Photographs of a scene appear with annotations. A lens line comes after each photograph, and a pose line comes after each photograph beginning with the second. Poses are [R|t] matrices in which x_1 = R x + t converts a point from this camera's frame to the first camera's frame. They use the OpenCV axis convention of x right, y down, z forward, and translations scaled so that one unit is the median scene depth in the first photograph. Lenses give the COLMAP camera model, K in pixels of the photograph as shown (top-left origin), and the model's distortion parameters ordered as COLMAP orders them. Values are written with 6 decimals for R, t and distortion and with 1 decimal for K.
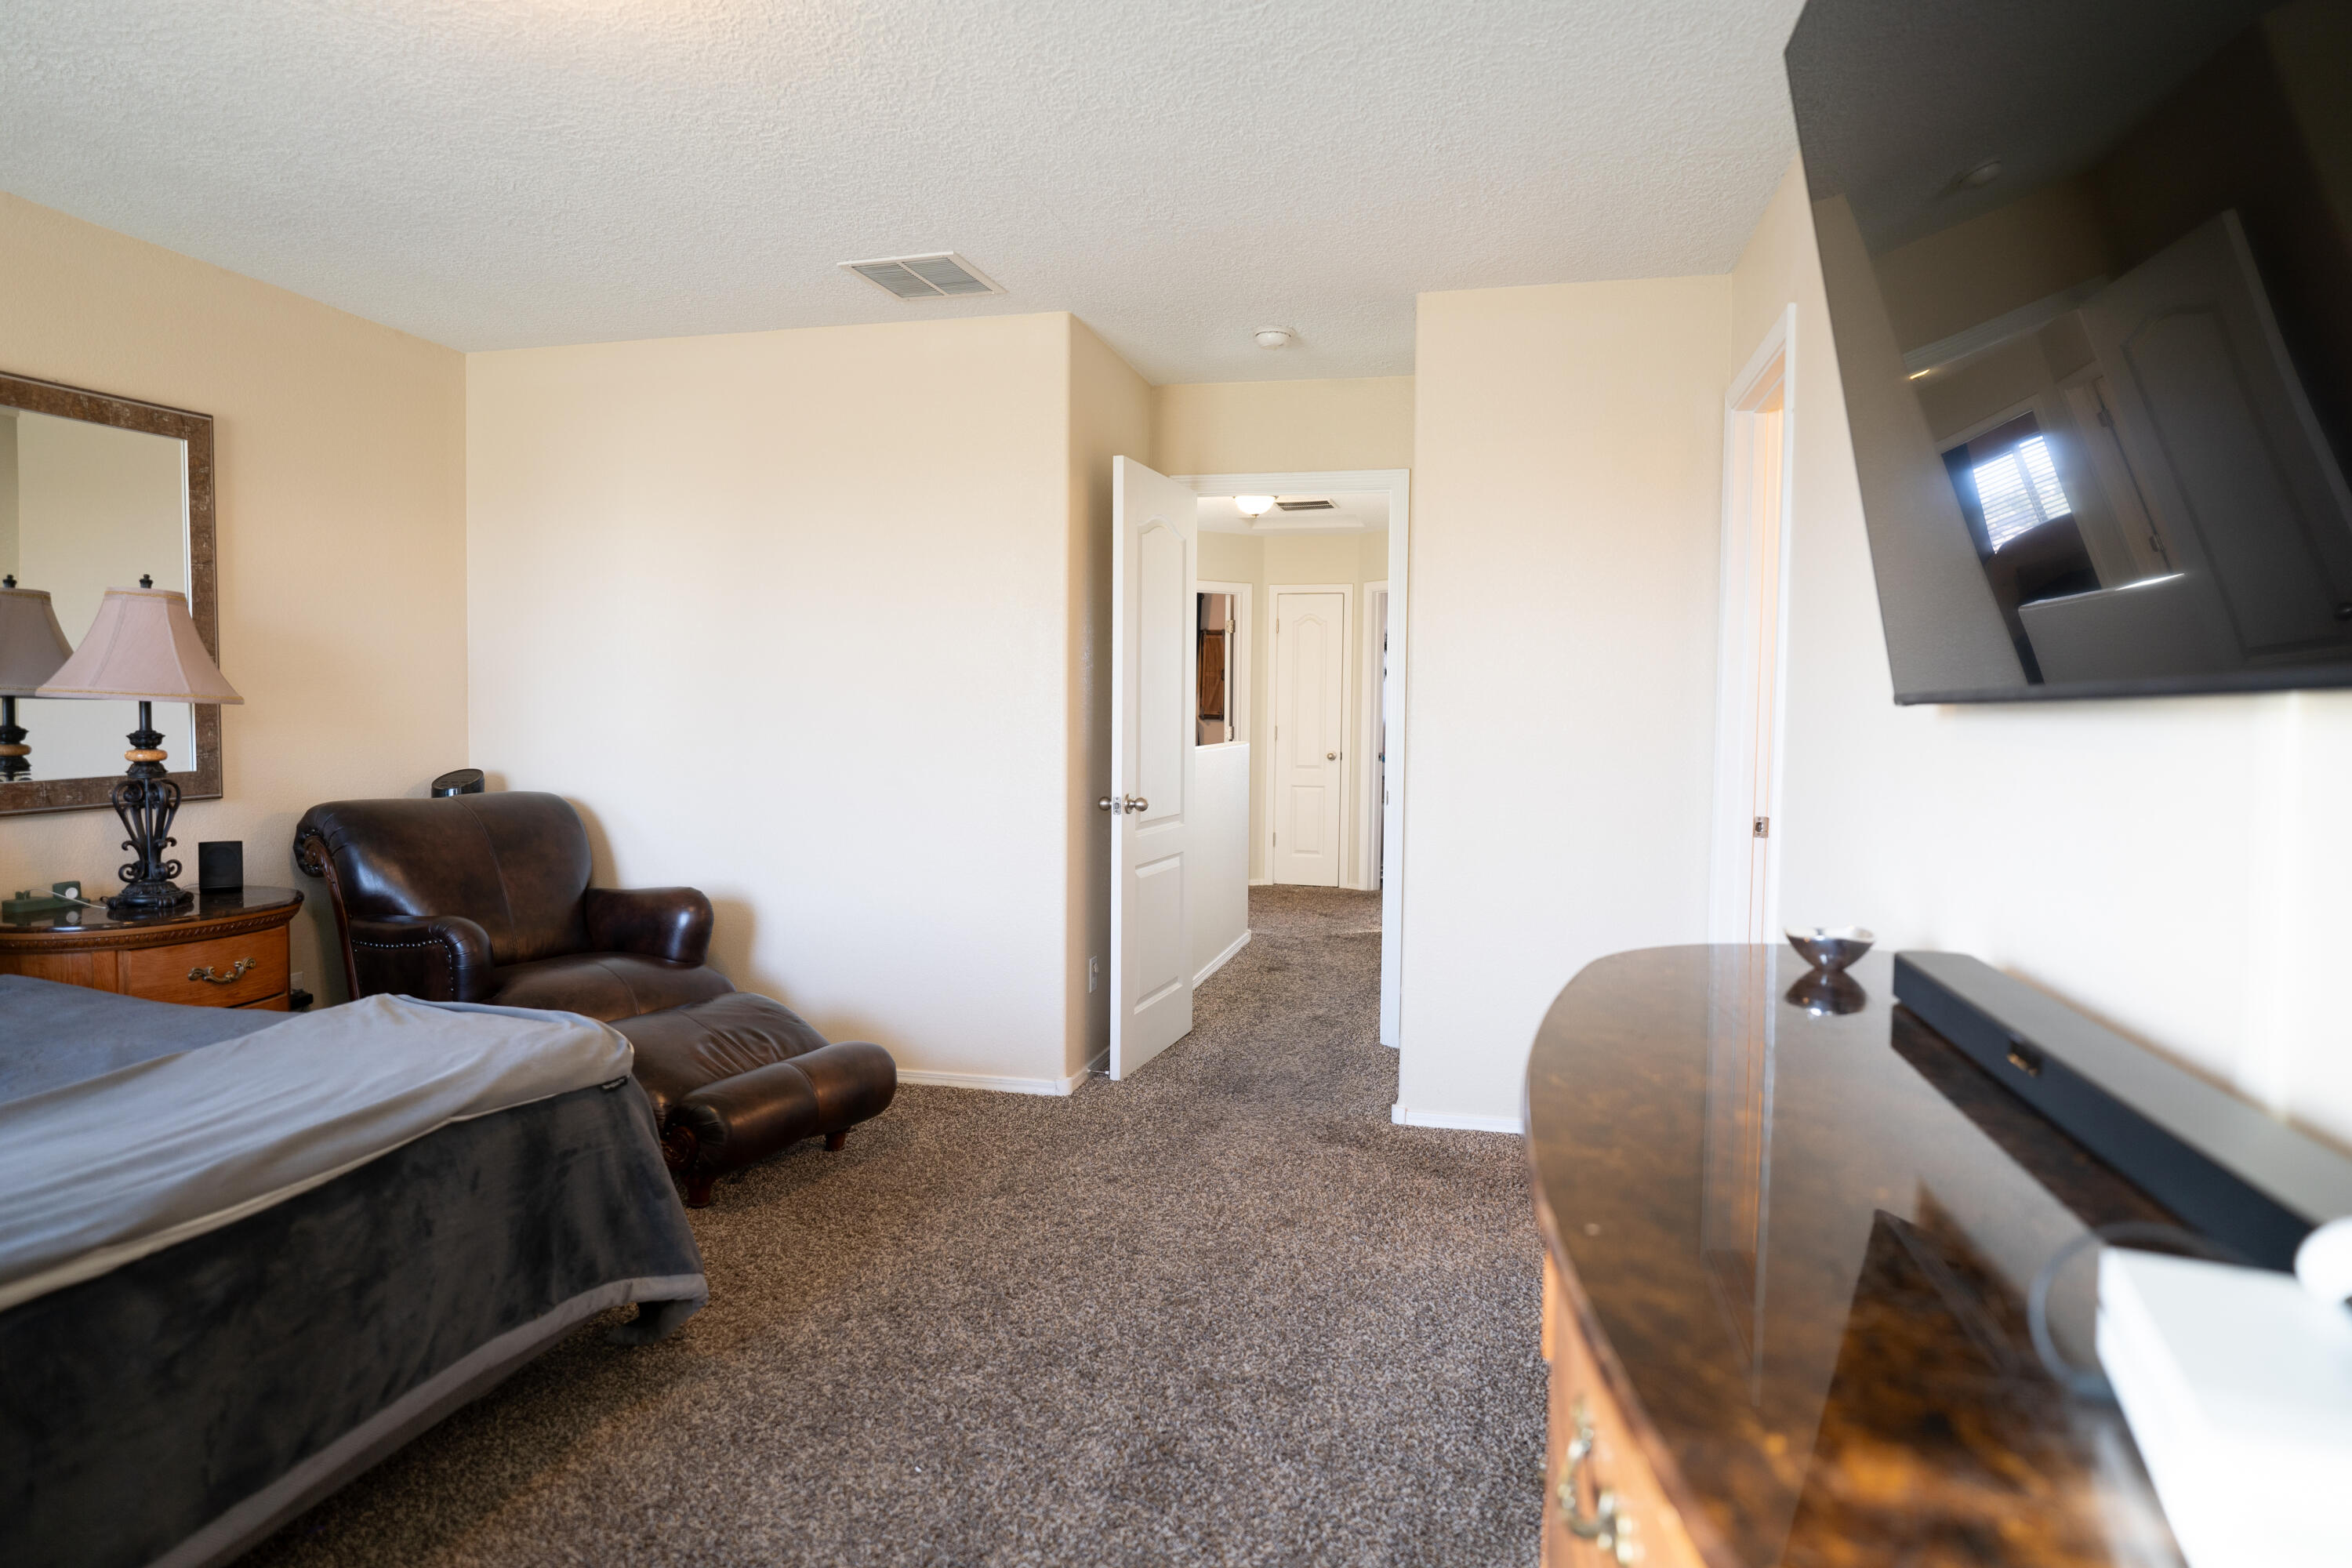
lens RADIAL K [[1389.8, 0, 1176.9], [0, 1389.8, 722.1], [0, 0, 1]] dist [-0.001732, -0.000429]
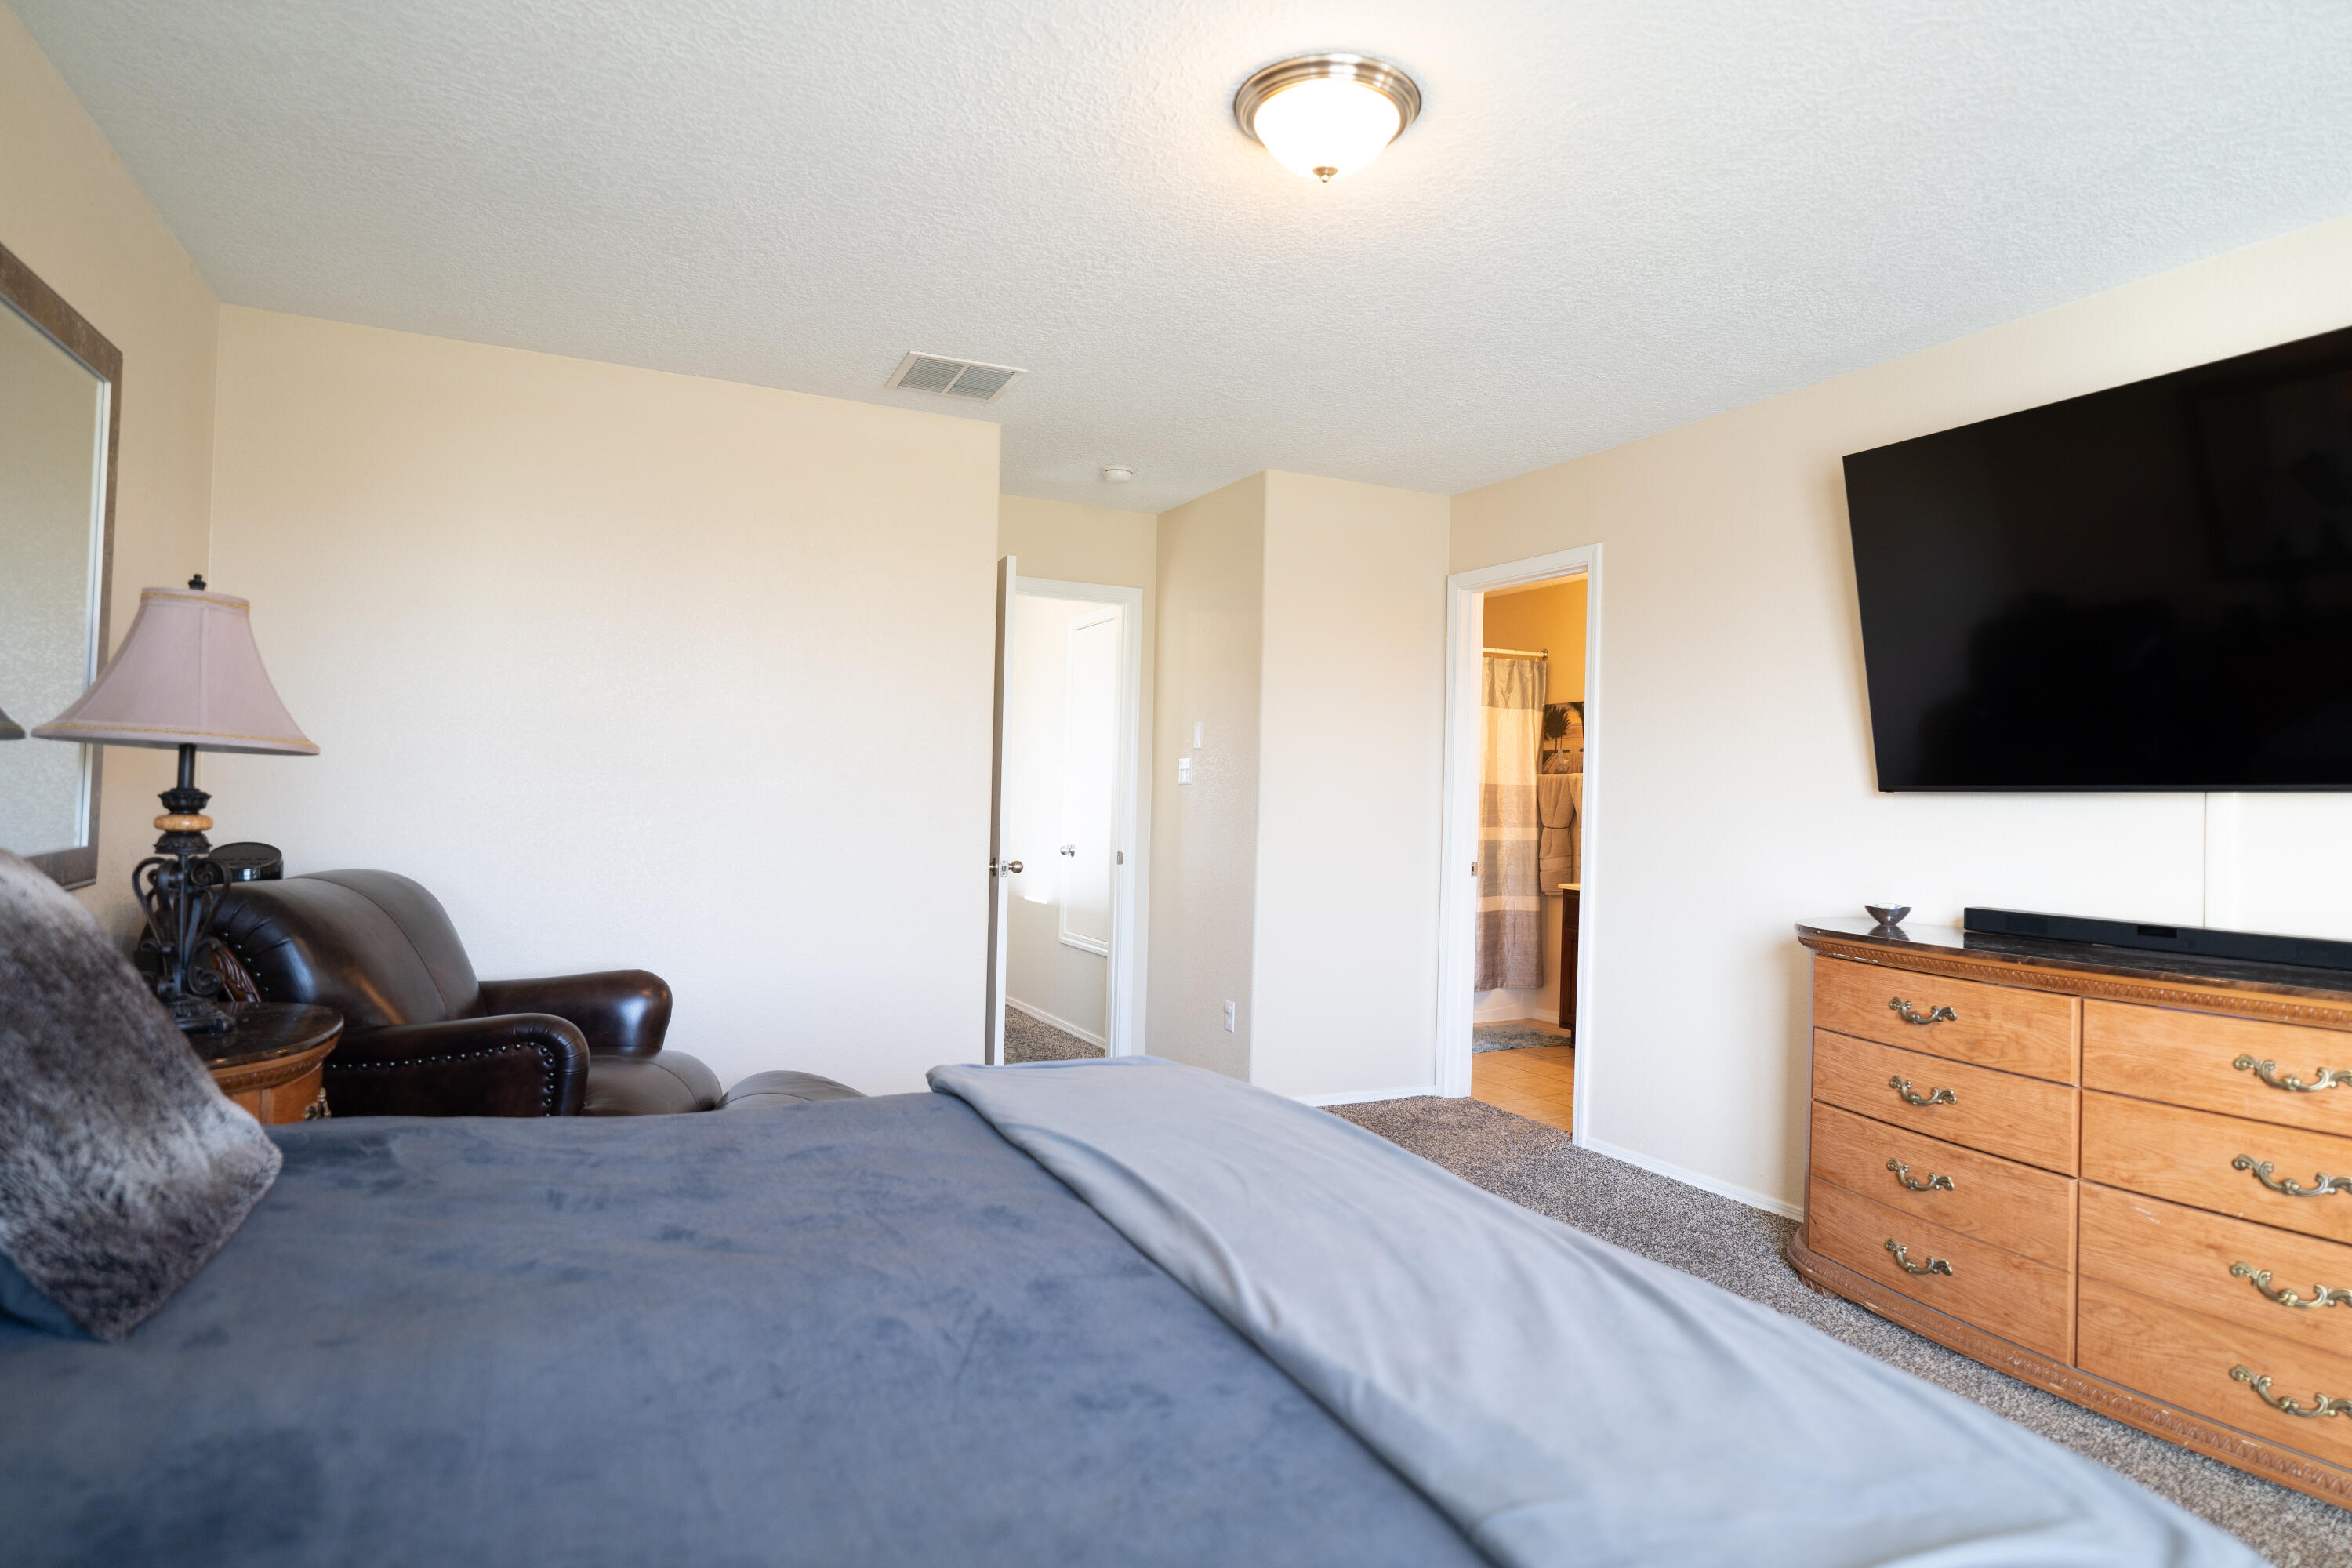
lens RADIAL K [[1332.3, 0, 1176.0], [0, 1332.3, 784.0], [0, 0, 1]] dist [-0.000169, 0.000037]
pose [[0.735463, 0.018871, 0.677303, -0.830909], [-0.009611, 0.999802, -0.017420, 0.010934], [-0.677497, 0.006302, 0.735498, 0.143433]]
